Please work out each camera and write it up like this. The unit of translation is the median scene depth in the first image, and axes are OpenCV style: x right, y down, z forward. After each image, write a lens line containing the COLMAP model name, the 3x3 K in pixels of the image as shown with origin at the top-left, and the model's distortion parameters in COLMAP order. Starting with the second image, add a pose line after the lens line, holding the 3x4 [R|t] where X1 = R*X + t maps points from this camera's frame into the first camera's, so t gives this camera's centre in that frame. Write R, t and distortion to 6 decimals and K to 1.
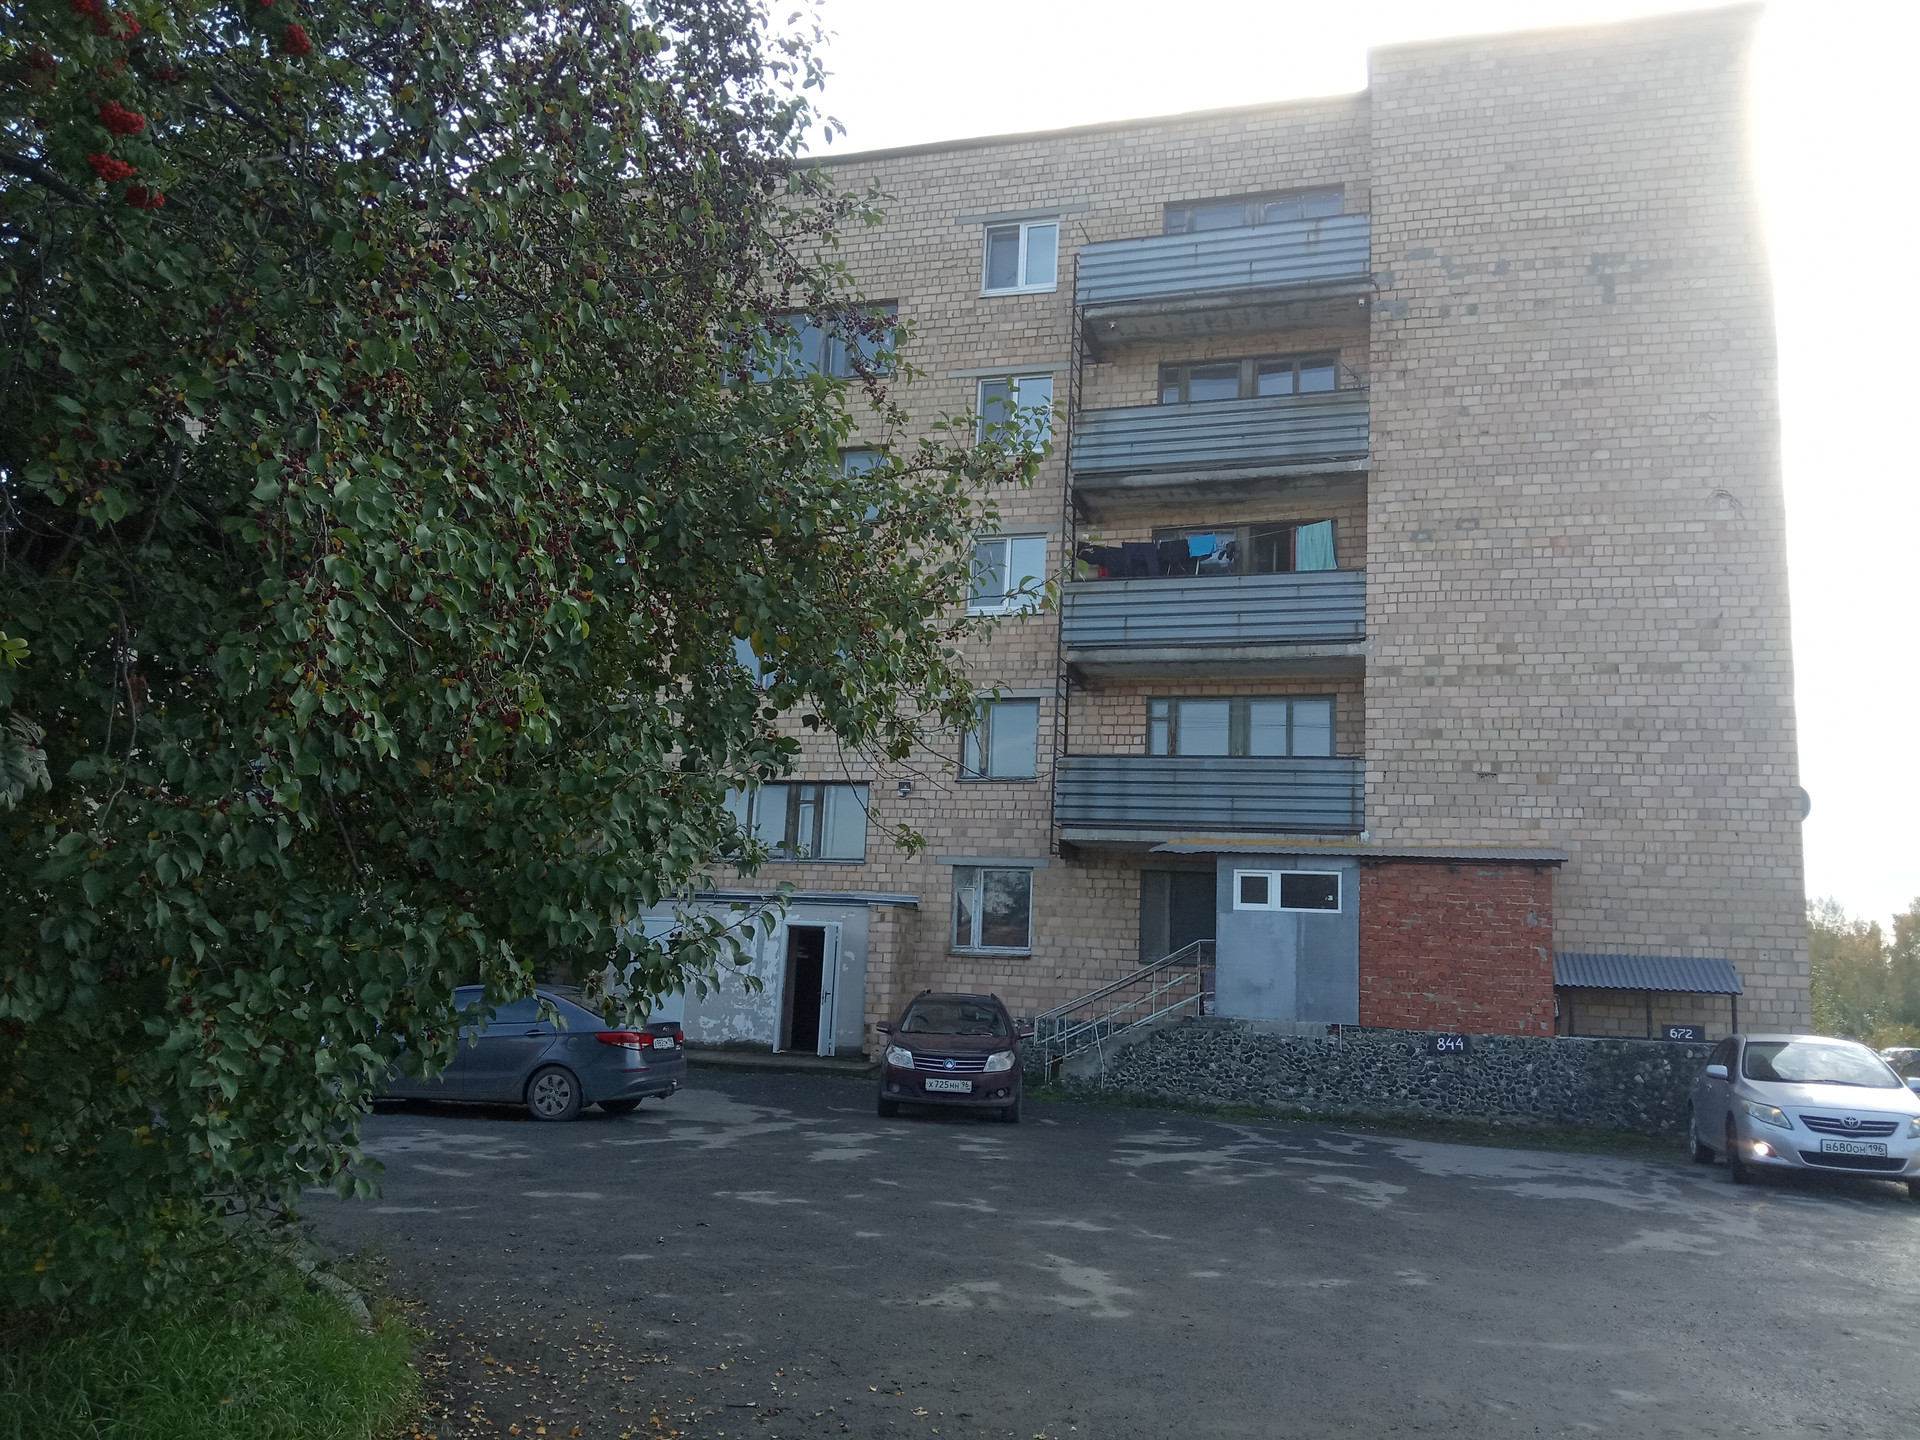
lens RADIAL K [[1545.3, 0, 931.4], [0, 1545.3, 712.6], [0, 0, 1]] dist [0.097695, -0.160348]
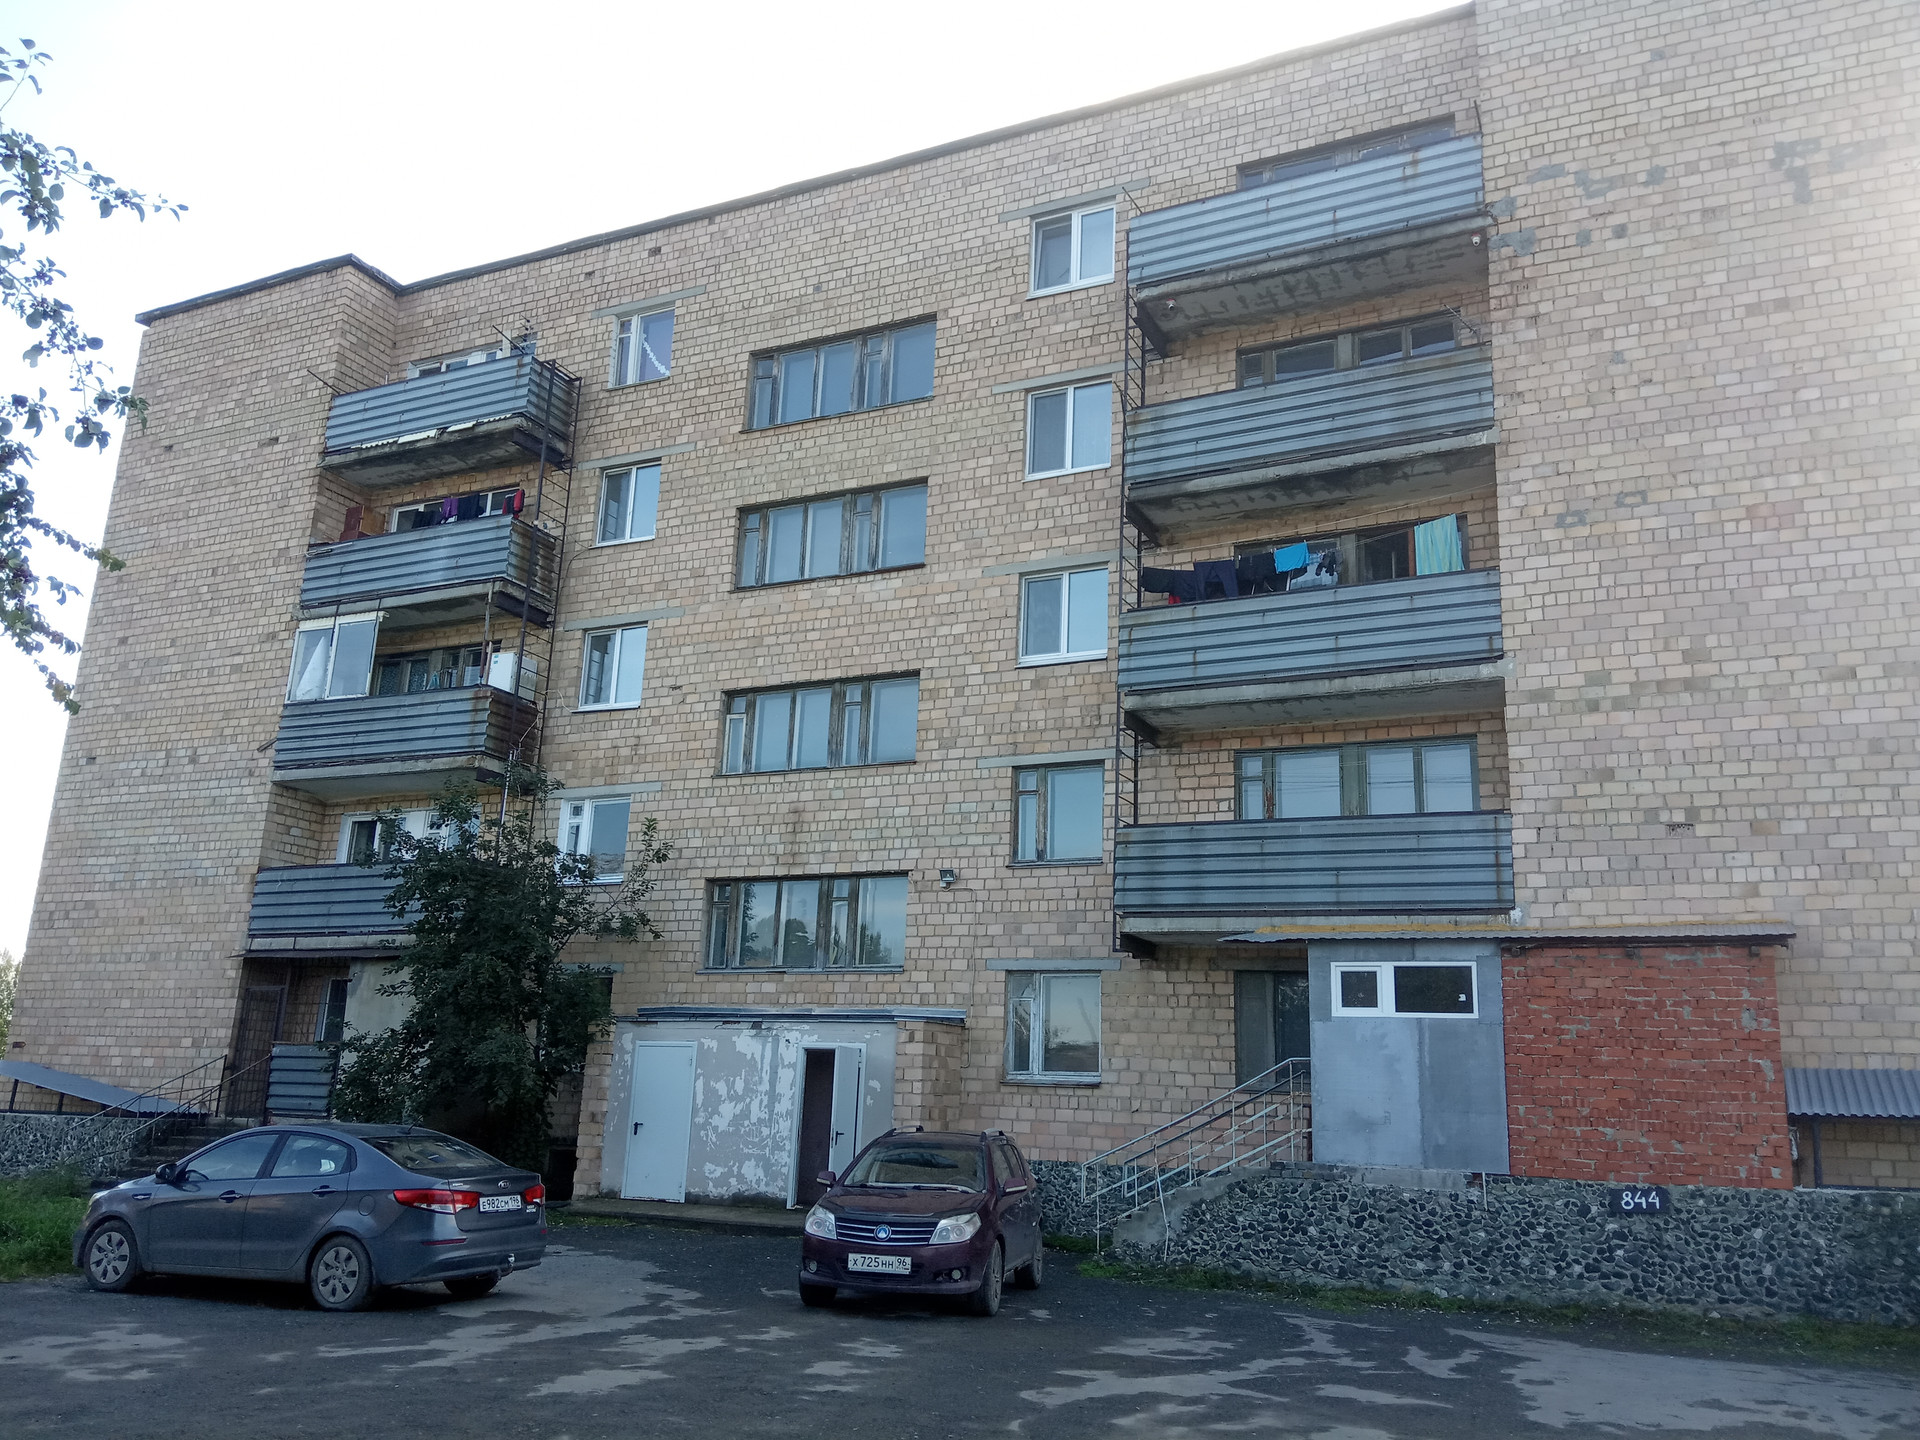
lens RADIAL K [[1545.3, 0, 931.4], [0, 1545.3, 712.6], [0, 0, 1]] dist [0.097695, -0.160348]
pose [[0.987401, -0.047205, -0.151036, 0.111857], [0.034116, 0.995526, -0.088115, 0.036678], [0.154519, 0.081852, 0.984593, 0.195596]]
